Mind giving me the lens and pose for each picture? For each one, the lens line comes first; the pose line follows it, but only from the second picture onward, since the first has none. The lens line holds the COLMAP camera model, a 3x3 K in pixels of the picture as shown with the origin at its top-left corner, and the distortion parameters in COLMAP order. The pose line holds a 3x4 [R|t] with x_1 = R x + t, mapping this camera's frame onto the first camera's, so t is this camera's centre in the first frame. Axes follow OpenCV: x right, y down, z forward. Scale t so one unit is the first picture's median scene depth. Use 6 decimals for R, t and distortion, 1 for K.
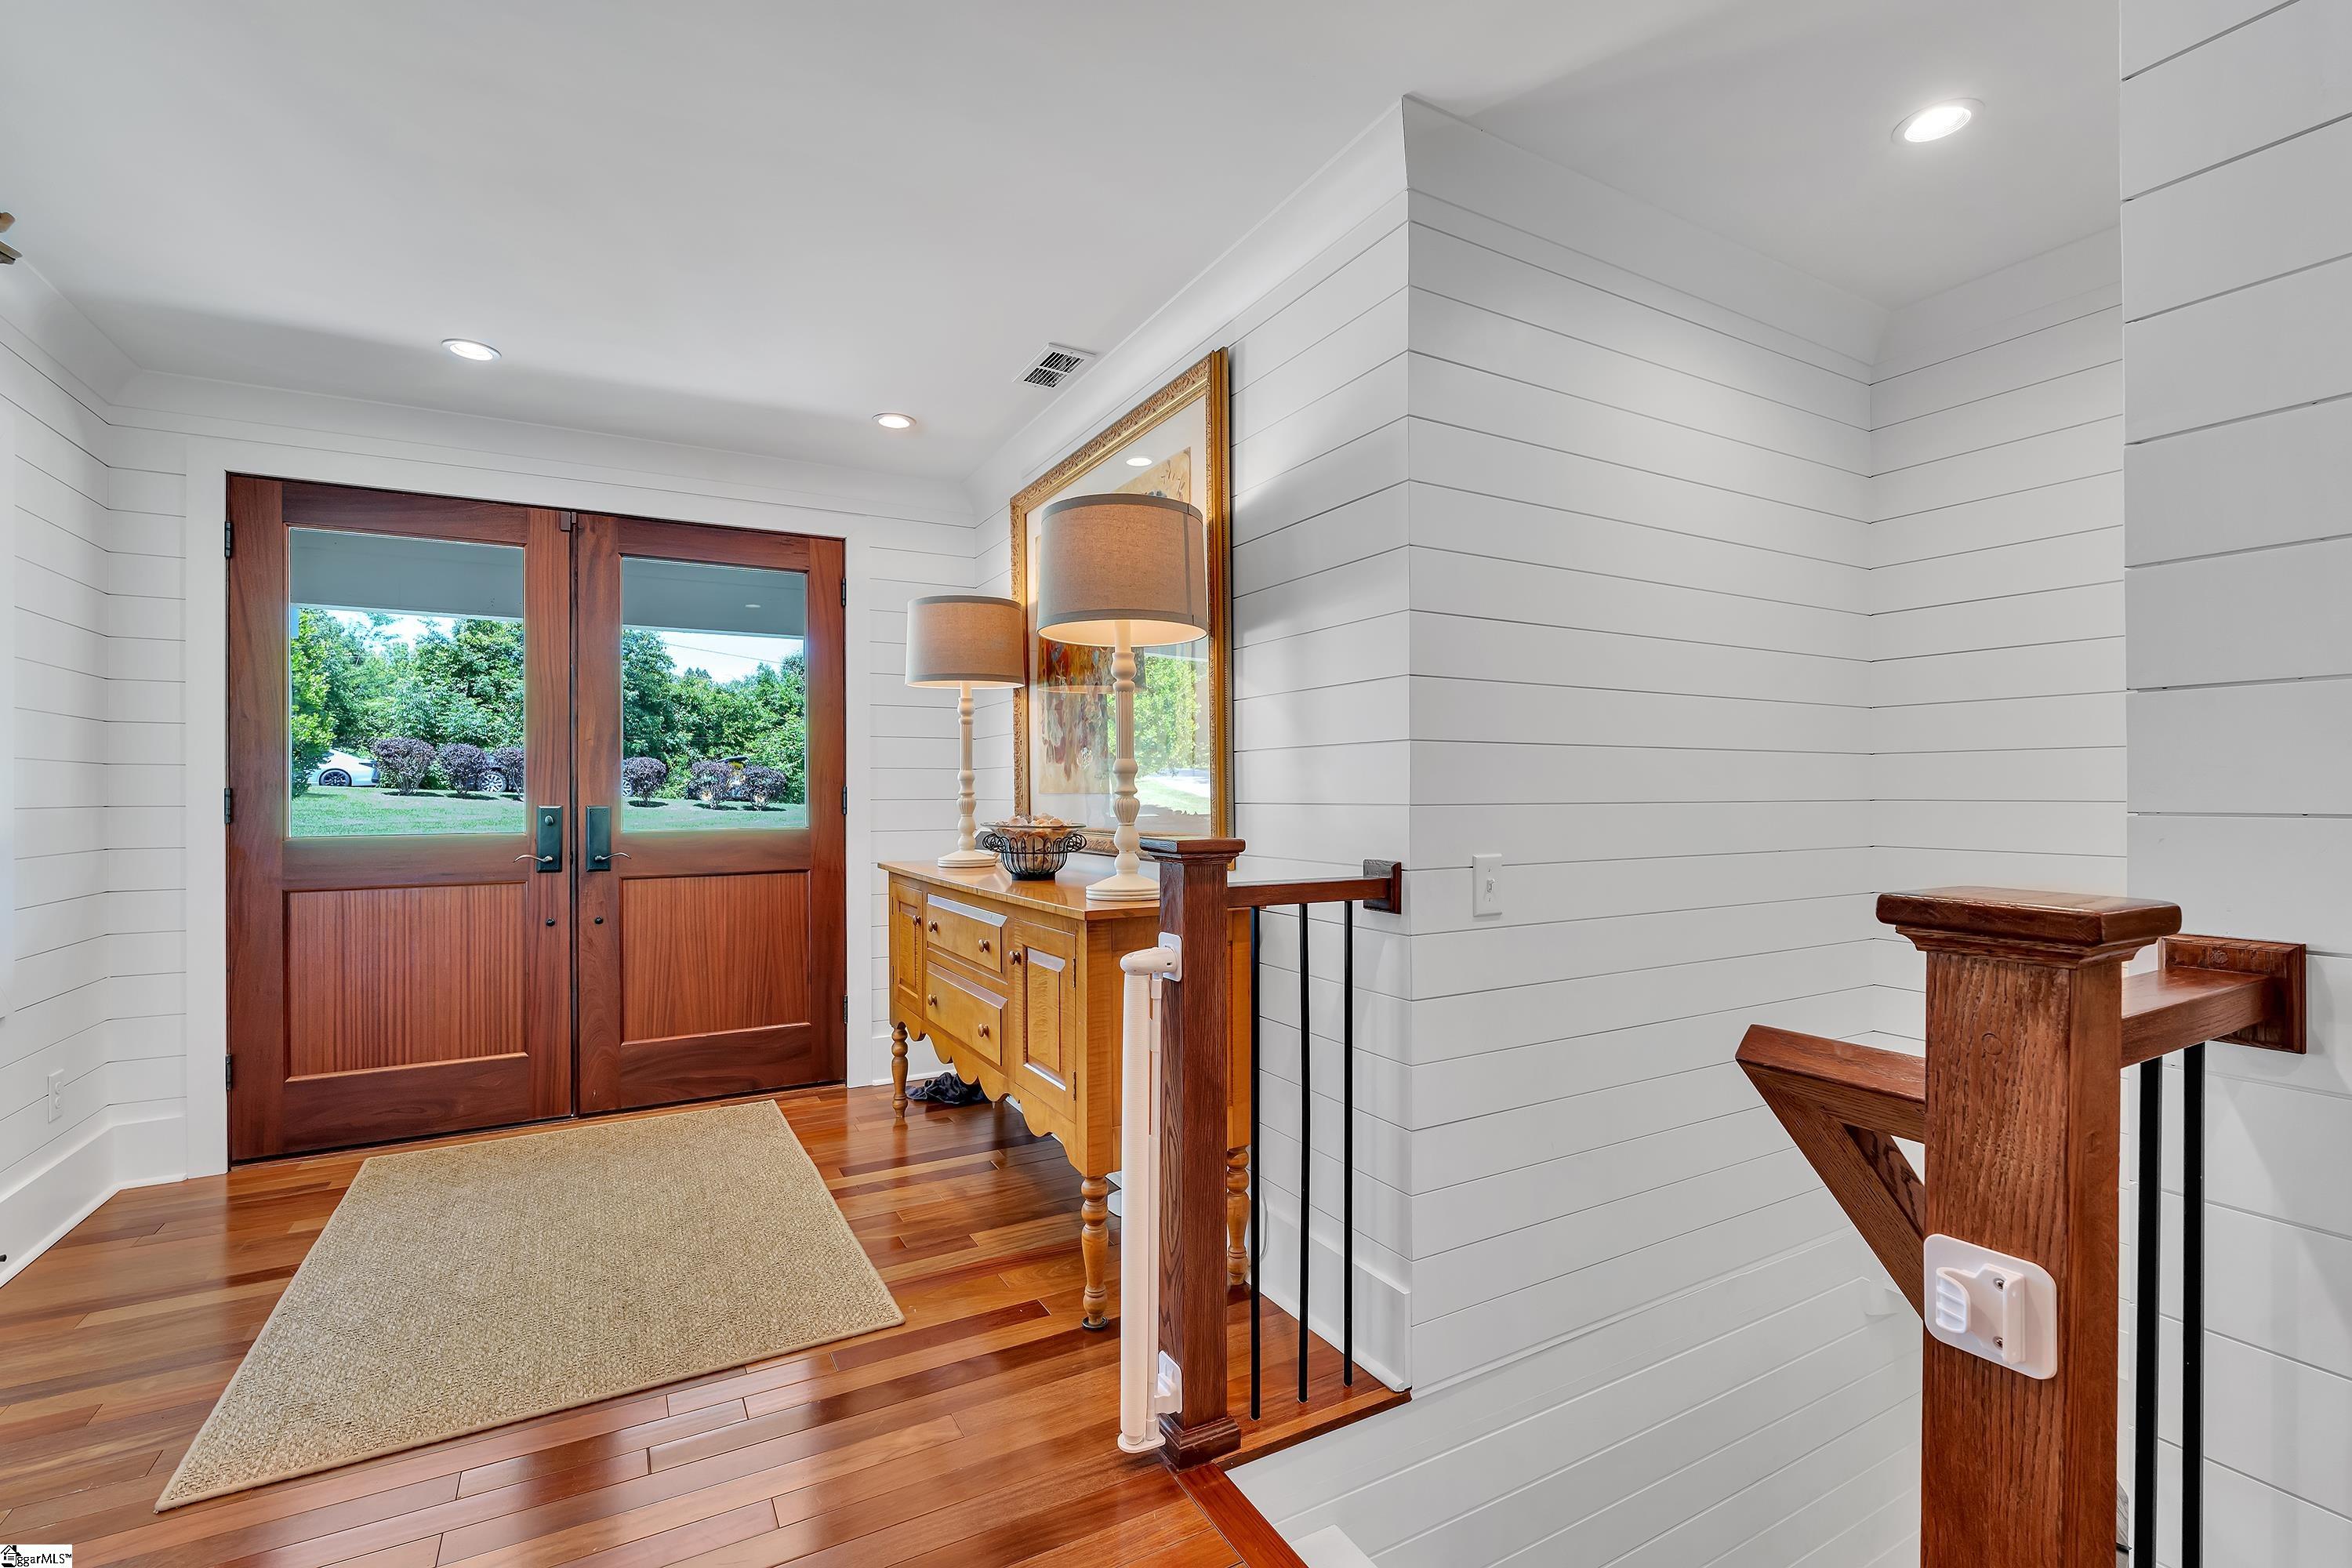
lens RADIAL K [[1042.2, 0, 1175.8], [0, 1042.2, 787.7], [0, 0, 1]] dist [-0.004273, 0.000204]
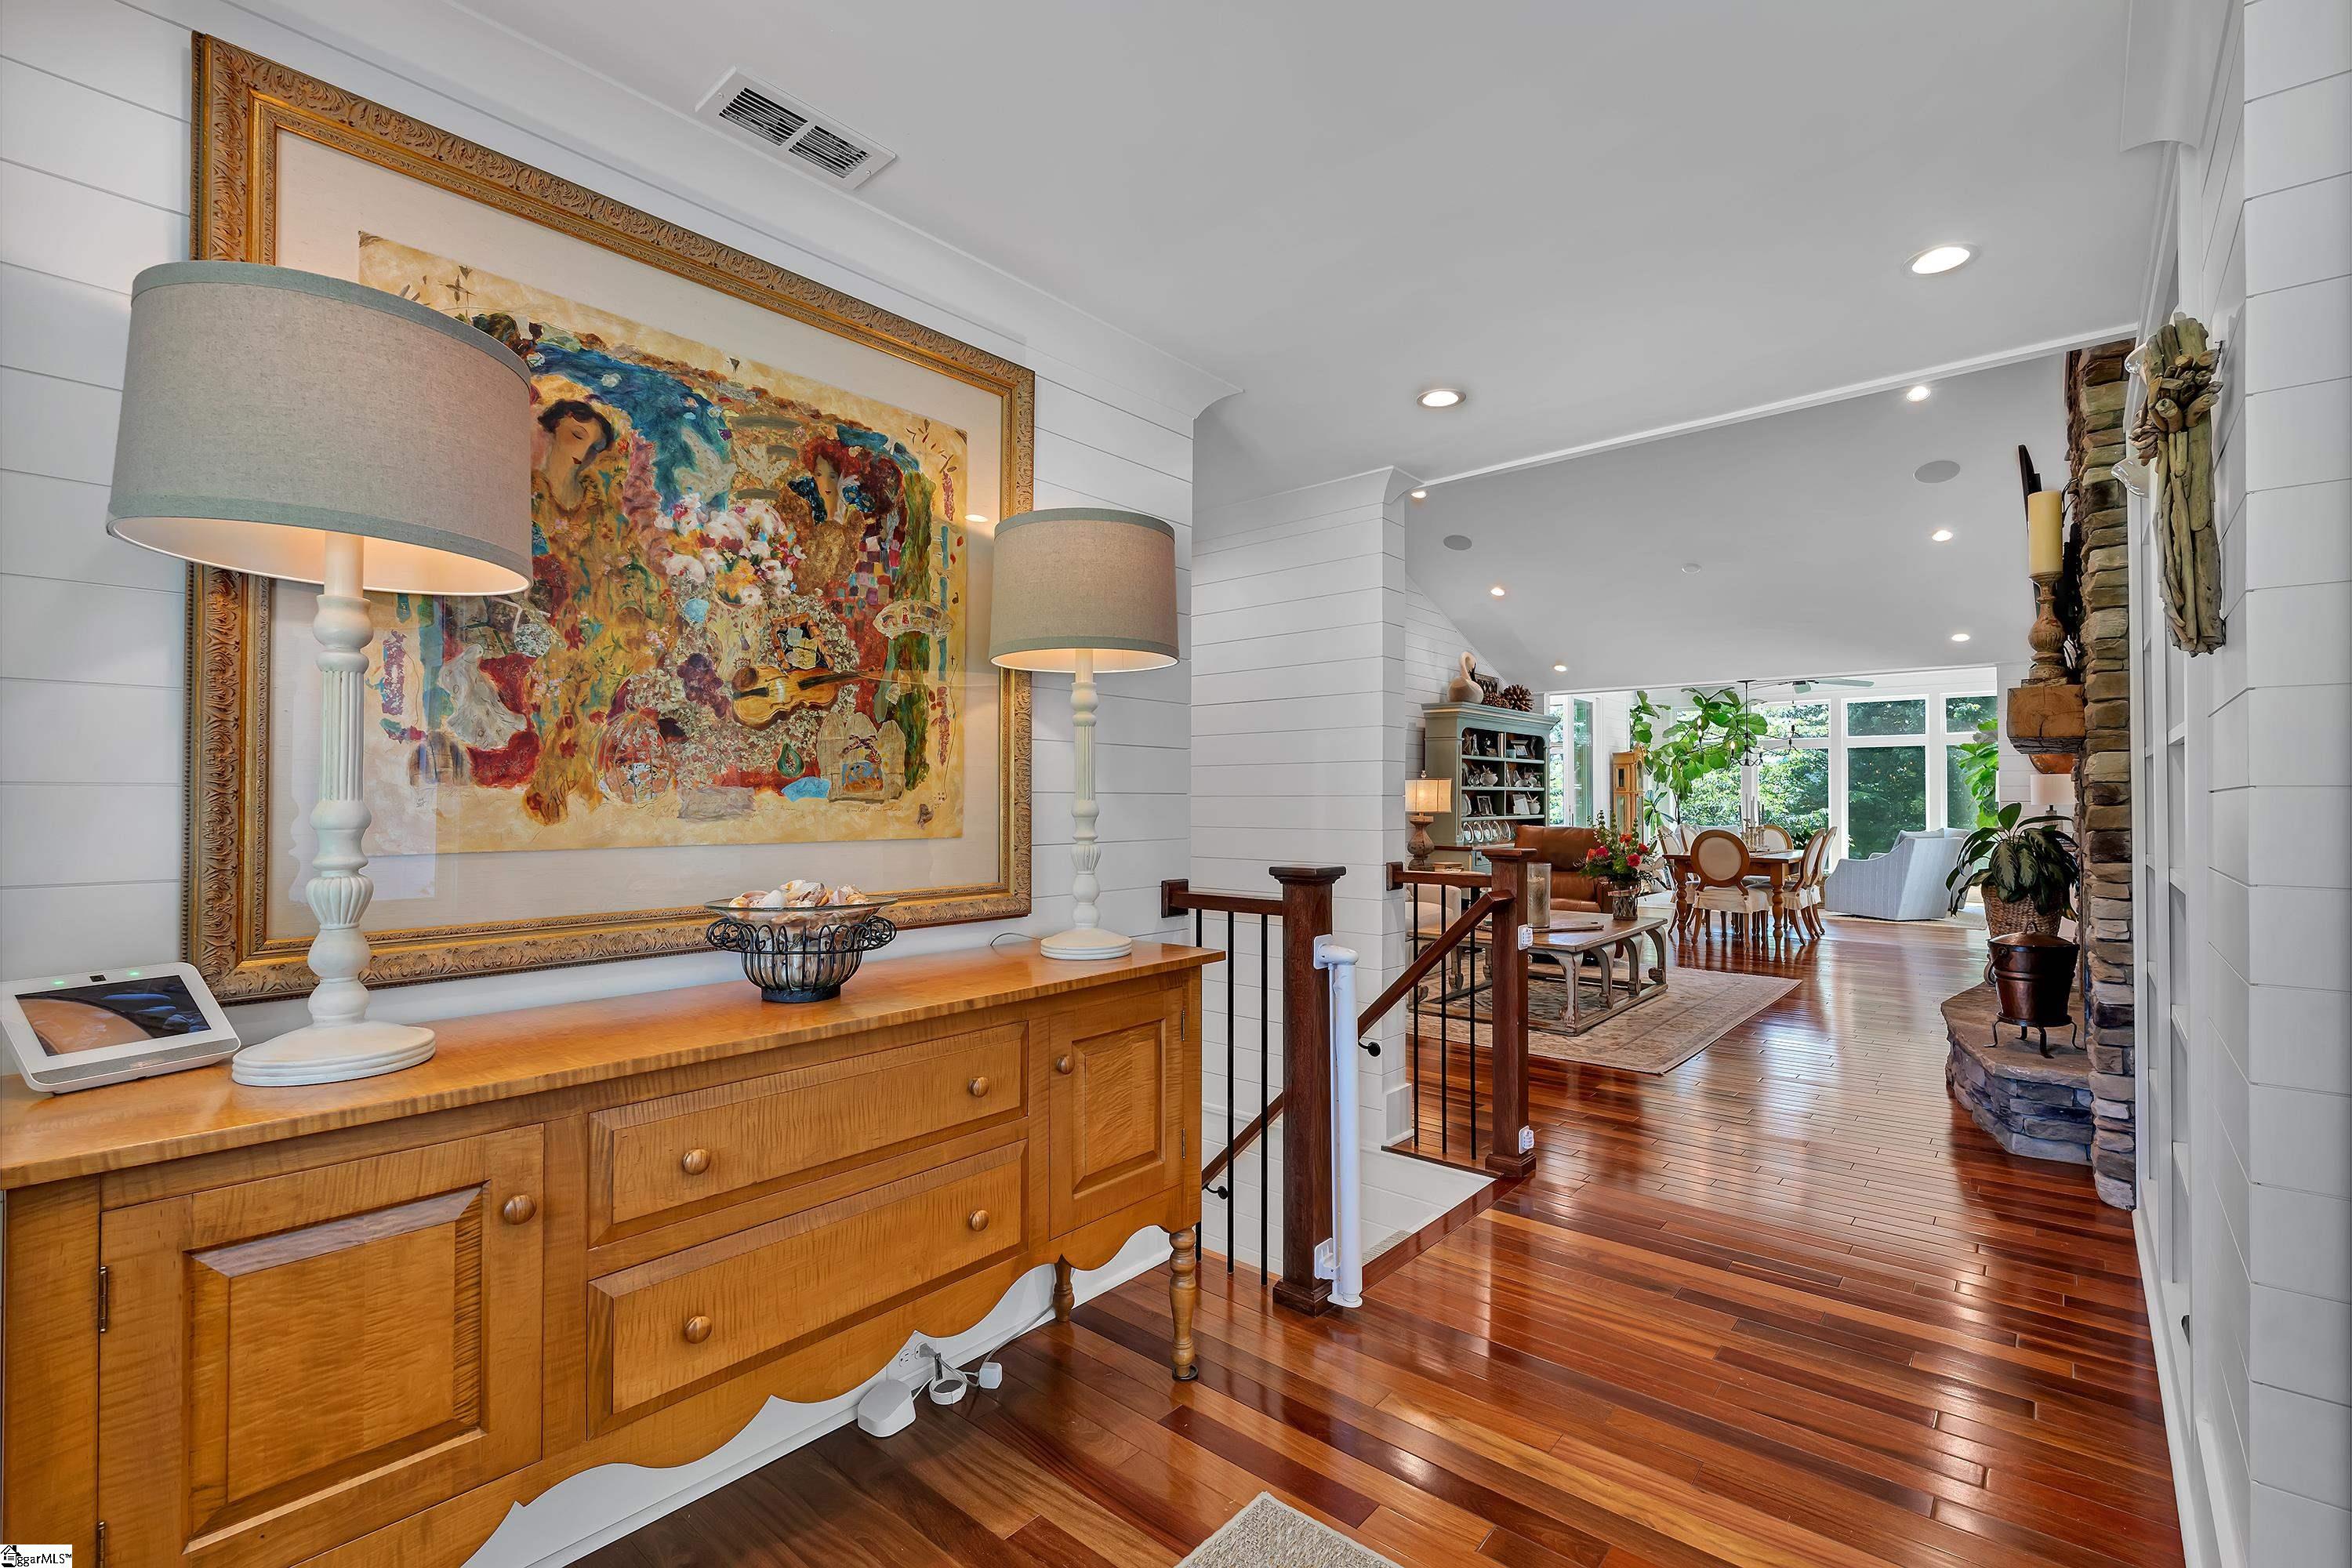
lens RADIAL K [[1042.2, 0, 1175.8], [0, 1042.2, 787.7], [0, 0, 1]] dist [-0.004273, 0.000204]
pose [[-0.341516, 0.015528, 0.939748, -0.841794], [-0.000216, 0.999862, -0.016600, -0.020246], [-0.939876, -0.005872, -0.341466, 1.123977]]
